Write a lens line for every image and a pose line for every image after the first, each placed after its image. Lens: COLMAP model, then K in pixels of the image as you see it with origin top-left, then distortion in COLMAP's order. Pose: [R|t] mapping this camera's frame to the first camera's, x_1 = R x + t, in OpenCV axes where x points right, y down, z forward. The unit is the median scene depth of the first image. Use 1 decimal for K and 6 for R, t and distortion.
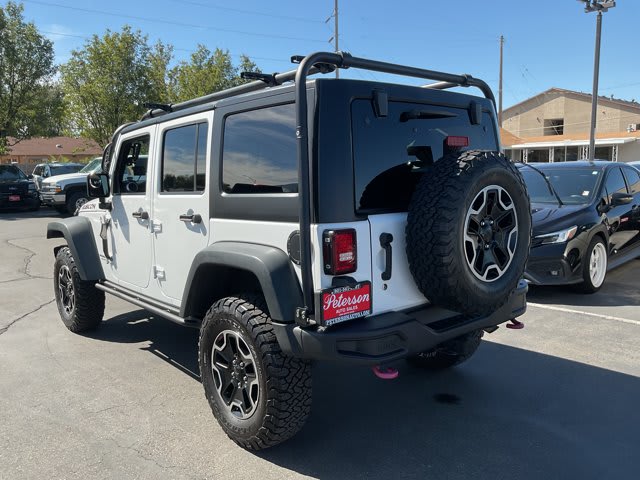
lens RADIAL K [[532.9, 0, 320.0], [0, 532.9, 240.0], [0, 0, 1]] dist [0.061072, -0.117461]
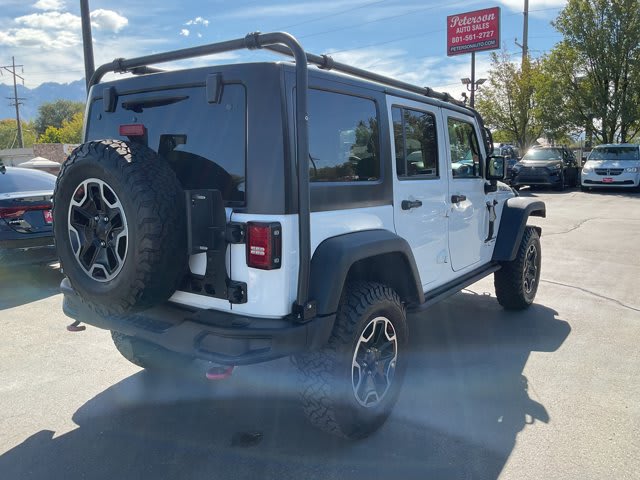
lens RADIAL K [[532.9, 0, 320.0], [0, 532.9, 240.0], [0, 0, 1]] dist [0.061072, -0.117461]
pose [[0.231357, 0.161574, -0.959358, 1.319295], [-0.120039, 0.983318, 0.136660, -0.171055], [0.965435, 0.083543, 0.246892, 1.152883]]
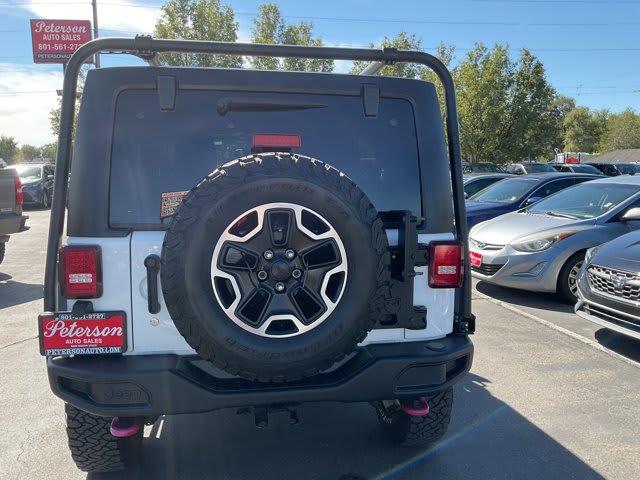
lens RADIAL K [[532.9, 0, 320.0], [0, 532.9, 240.0], [0, 0, 1]] dist [0.061072, -0.117461]
pose [[0.853042, 0.082673, -0.515252, 0.729774], [-0.083901, 0.996254, 0.020945, -0.072128], [0.515053, 0.025363, 0.856783, 0.423752]]
